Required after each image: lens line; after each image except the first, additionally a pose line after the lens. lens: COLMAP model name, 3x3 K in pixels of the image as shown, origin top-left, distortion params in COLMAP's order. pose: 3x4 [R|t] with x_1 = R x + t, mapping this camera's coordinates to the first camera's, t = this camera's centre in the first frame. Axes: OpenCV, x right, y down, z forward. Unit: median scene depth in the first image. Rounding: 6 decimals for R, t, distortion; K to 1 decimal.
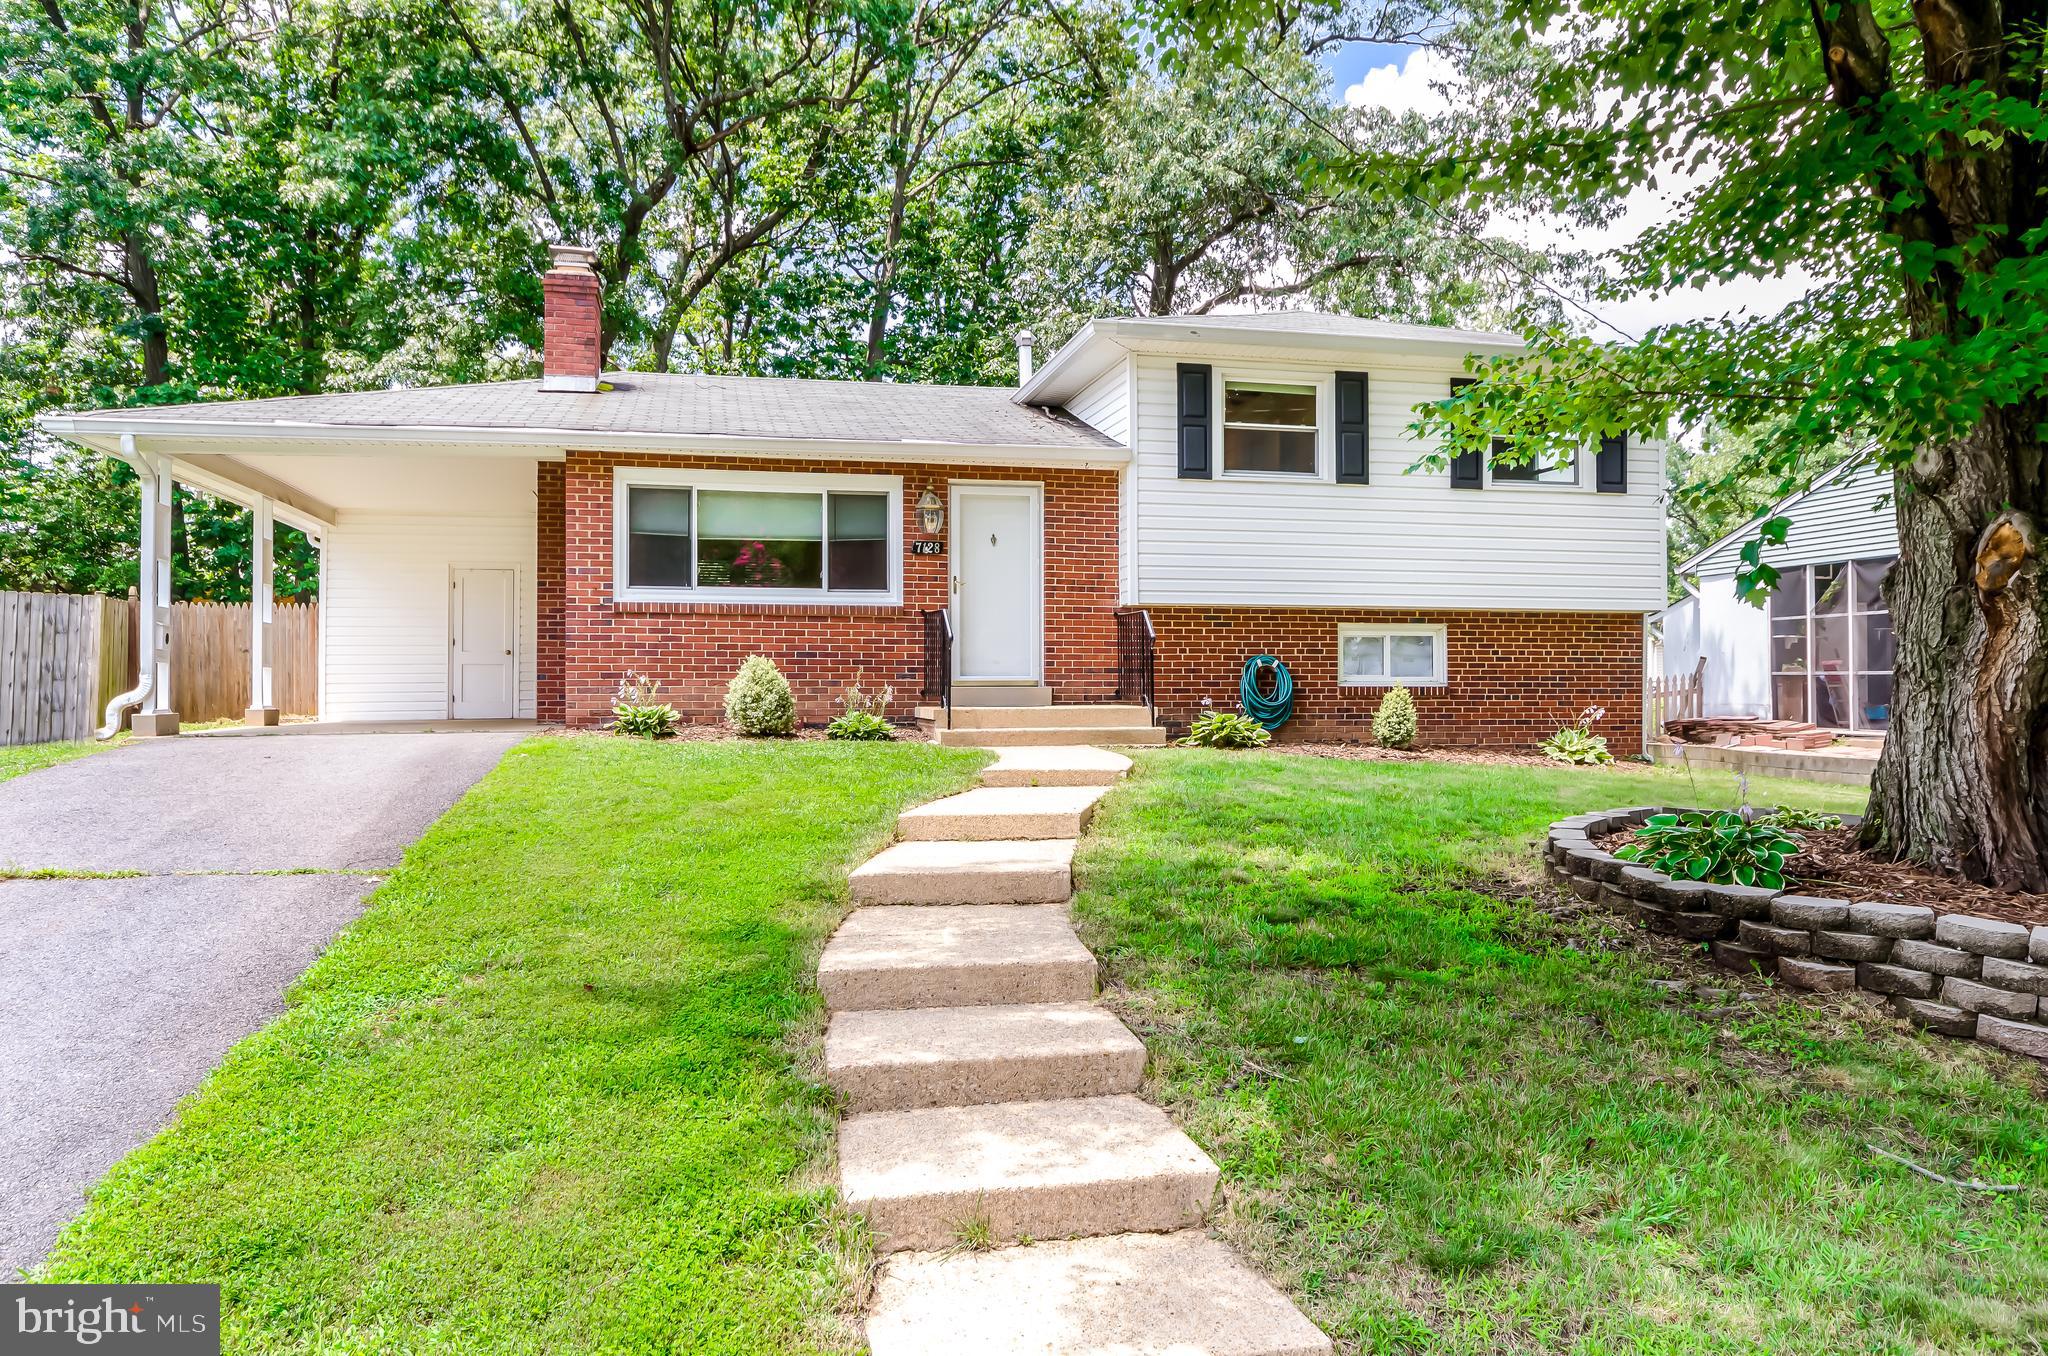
lens RADIAL K [[1480.4, 0, 1023.2], [0, 1480.4, 675.4], [0, 0, 1]] dist [-0.005514, -0.001191]
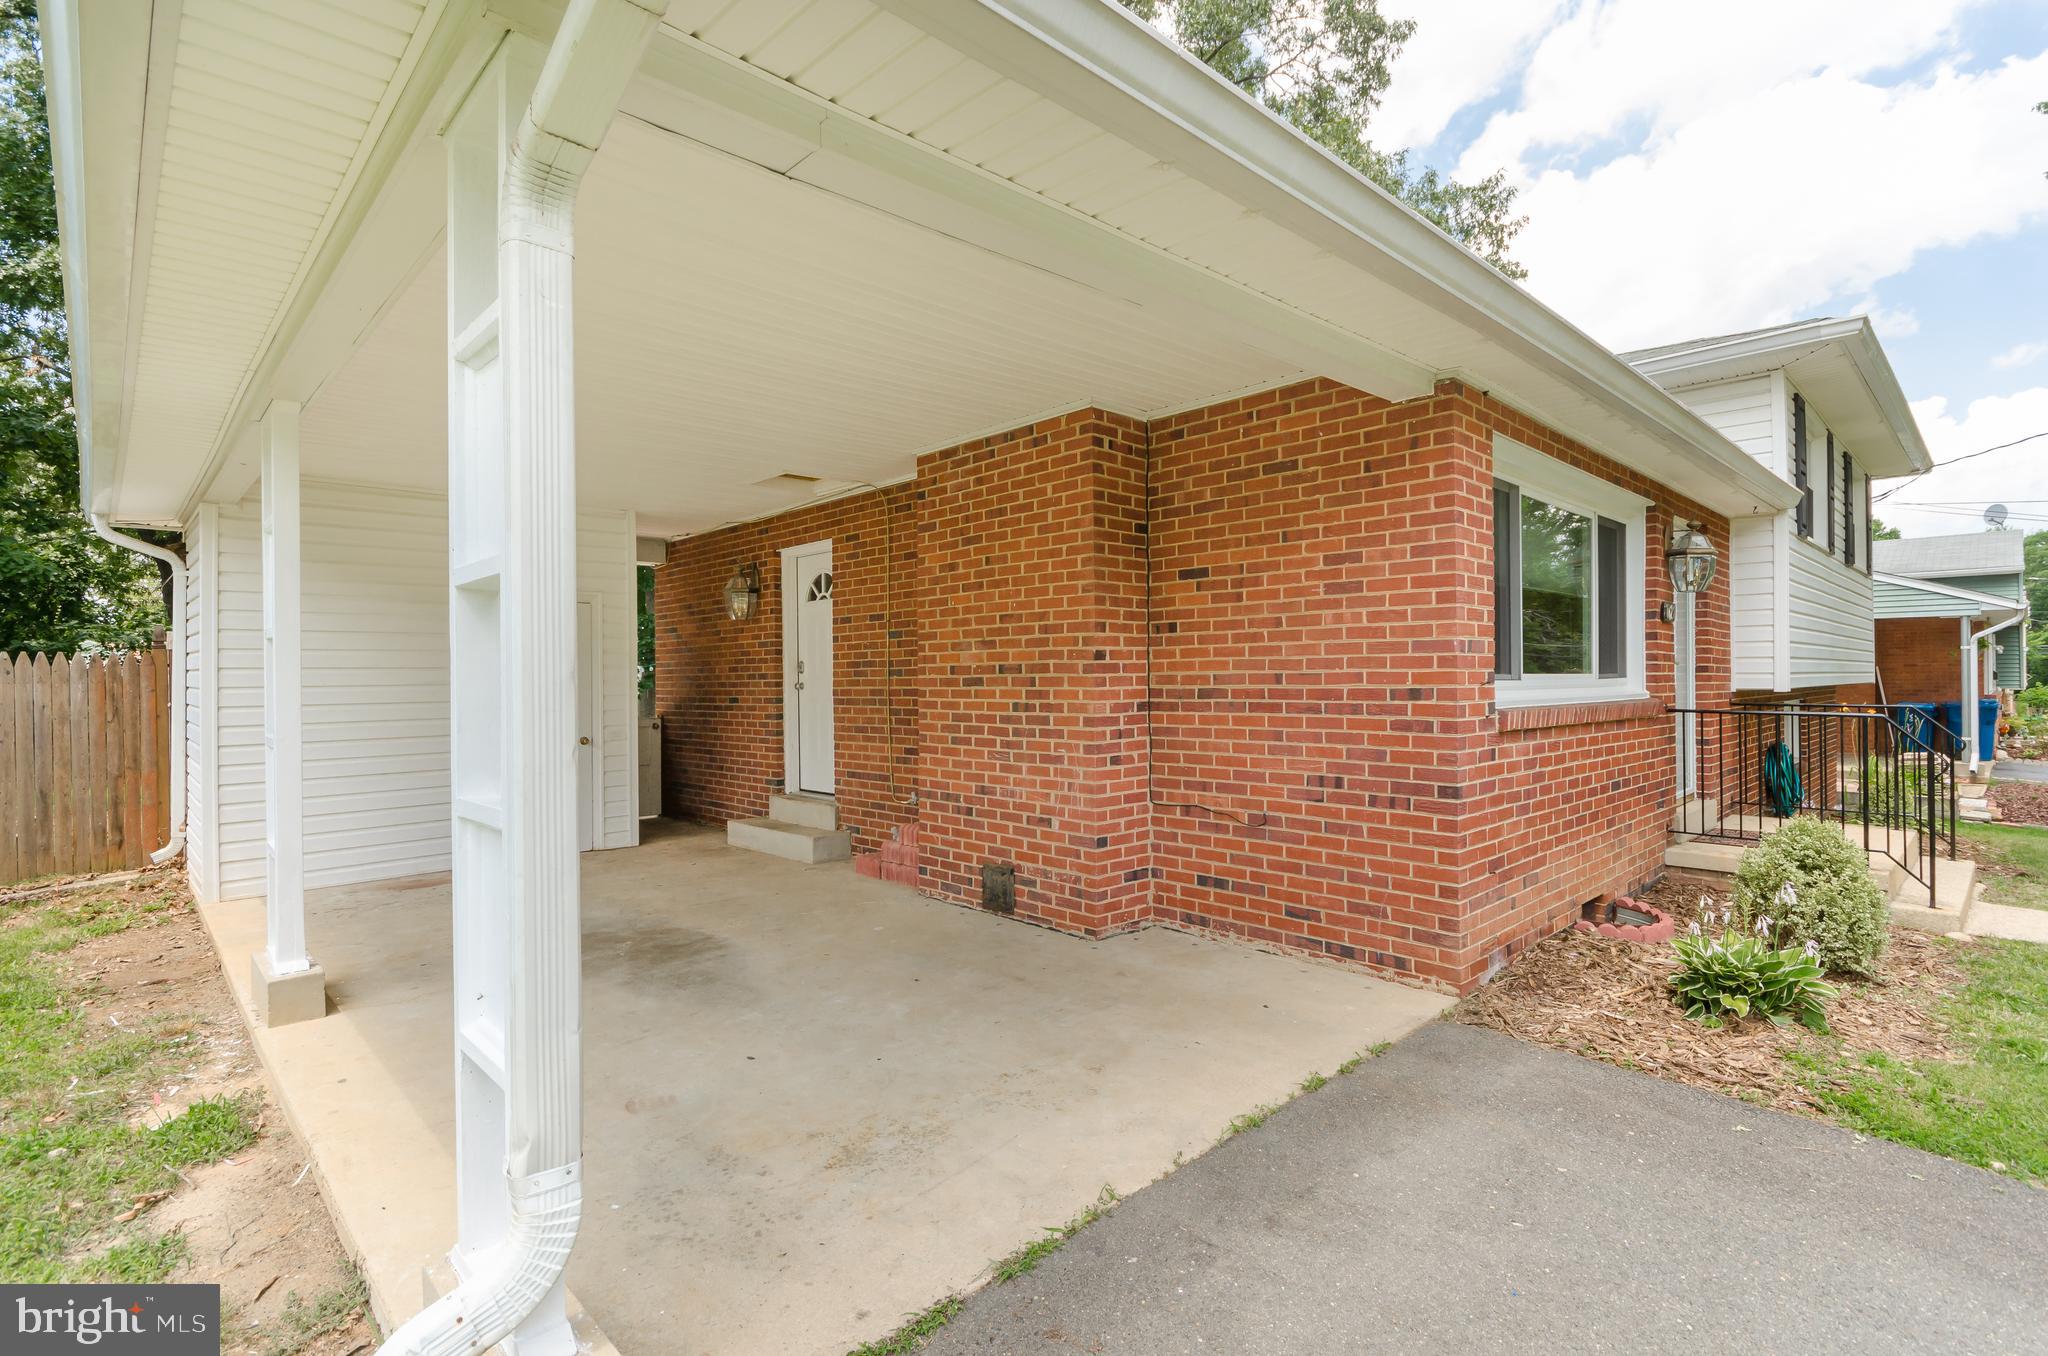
lens RADIAL K [[970.6, 0, 1023.3], [0, 970.6, 676.7], [0, 0, 1]] dist [0.000282, 0.000057]
pose [[0.850071, -0.004854, 0.526646, -0.540043], [0.001243, 0.999973, 0.007210, -0.059107], [-0.526667, -0.005474, 0.850054, 0.764092]]
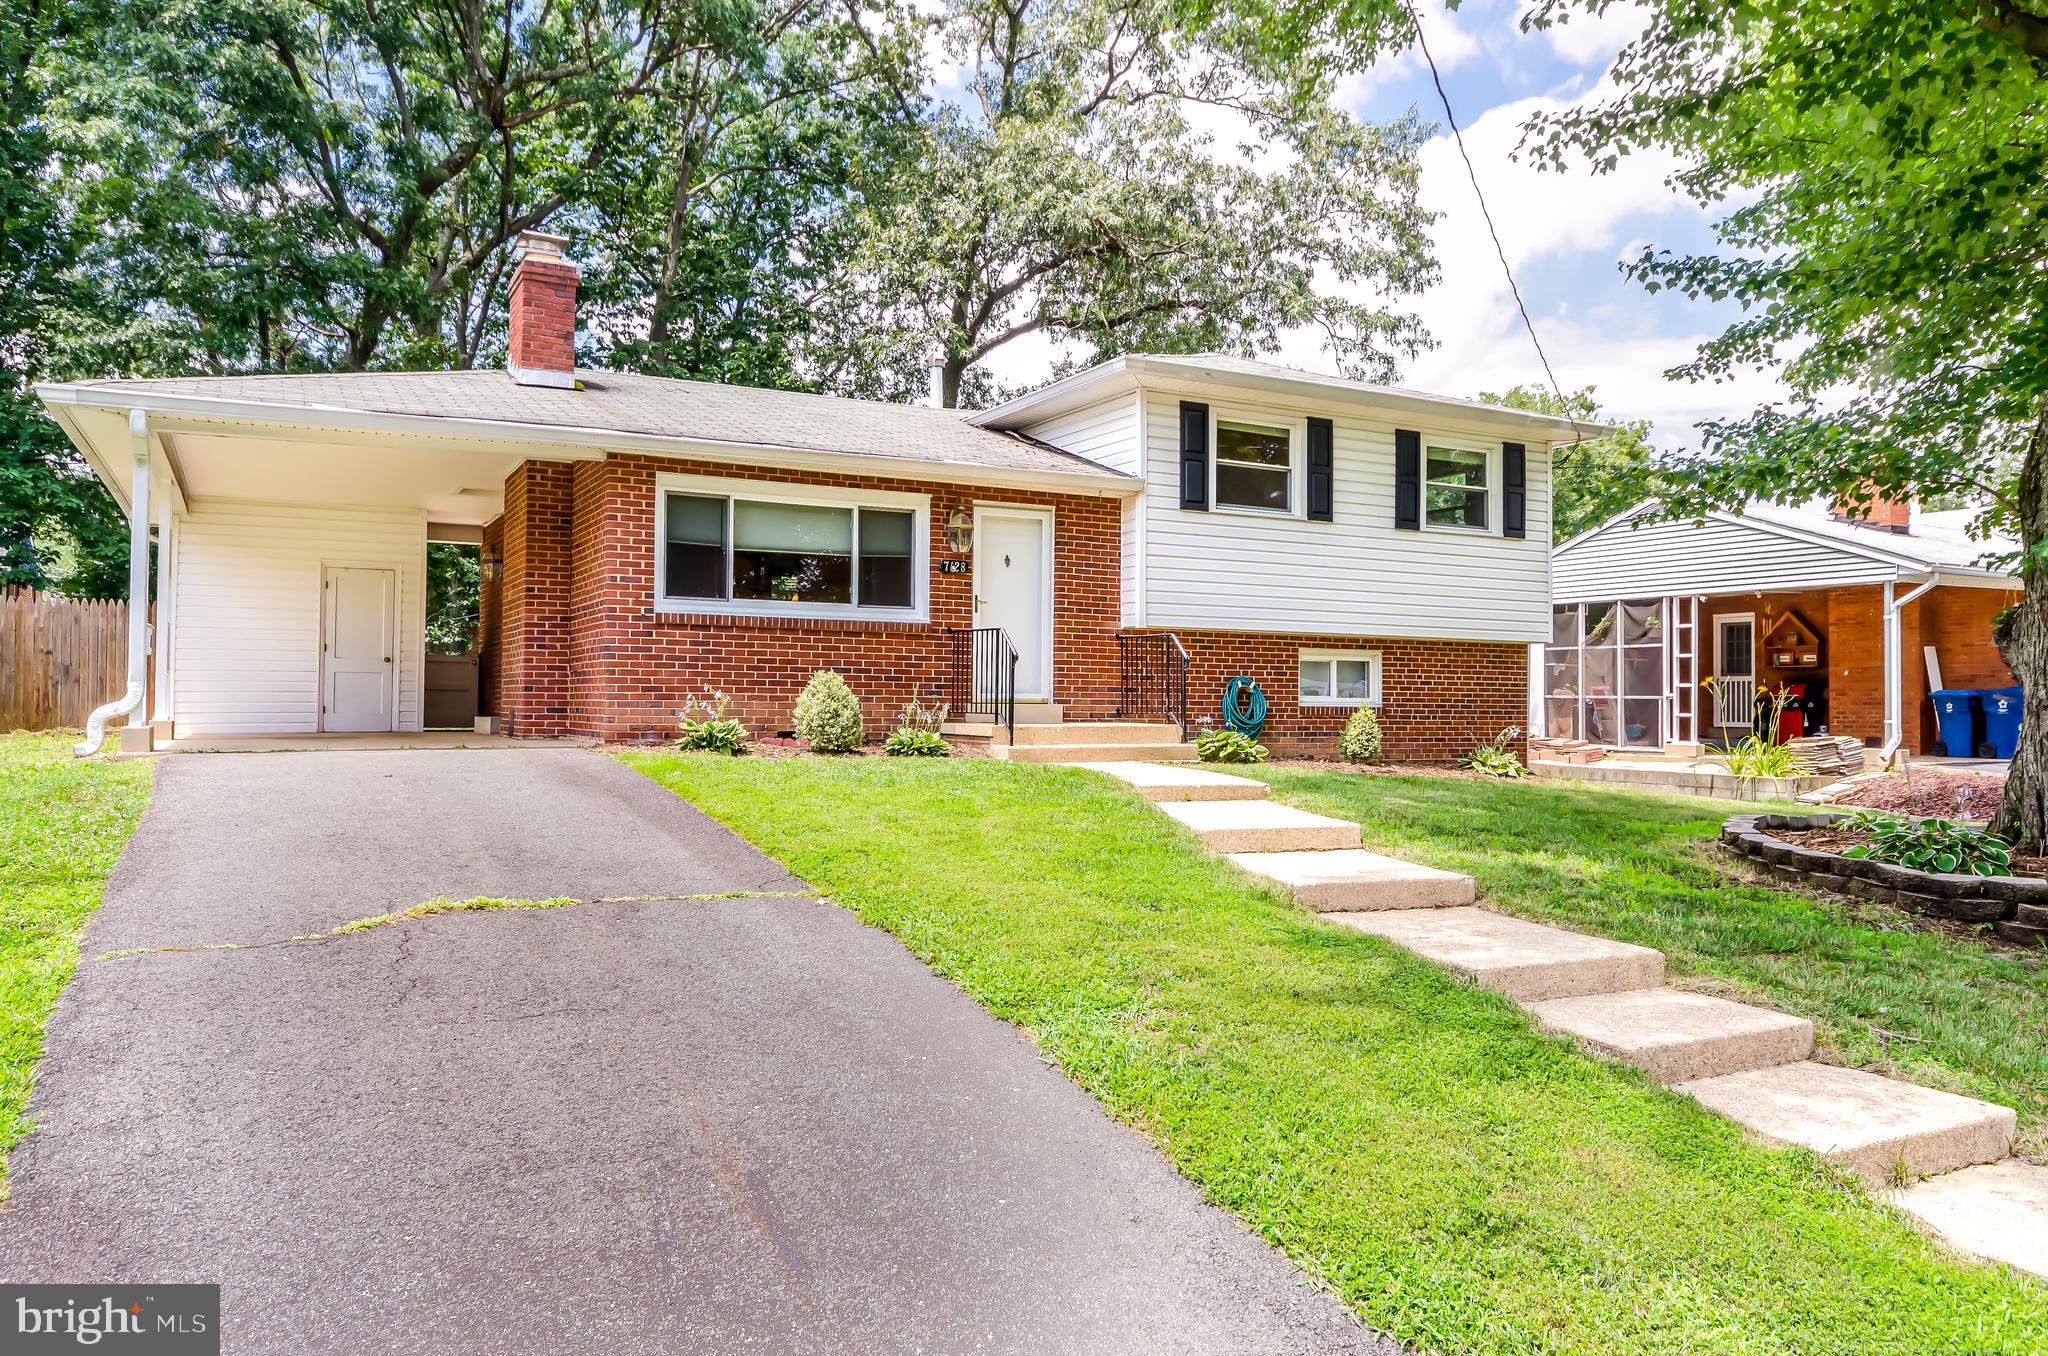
lens RADIAL K [[1480.4, 0, 1021.6], [0, 1480.4, 680.4], [0, 0, 1]] dist [-0.005514, -0.001191]
pose [[0.962989, 0.013787, 0.269187, -0.287357], [-0.012591, 0.999902, -0.006172, -0.002373], [-0.269245, 0.002554, 0.963068, 0.008742]]
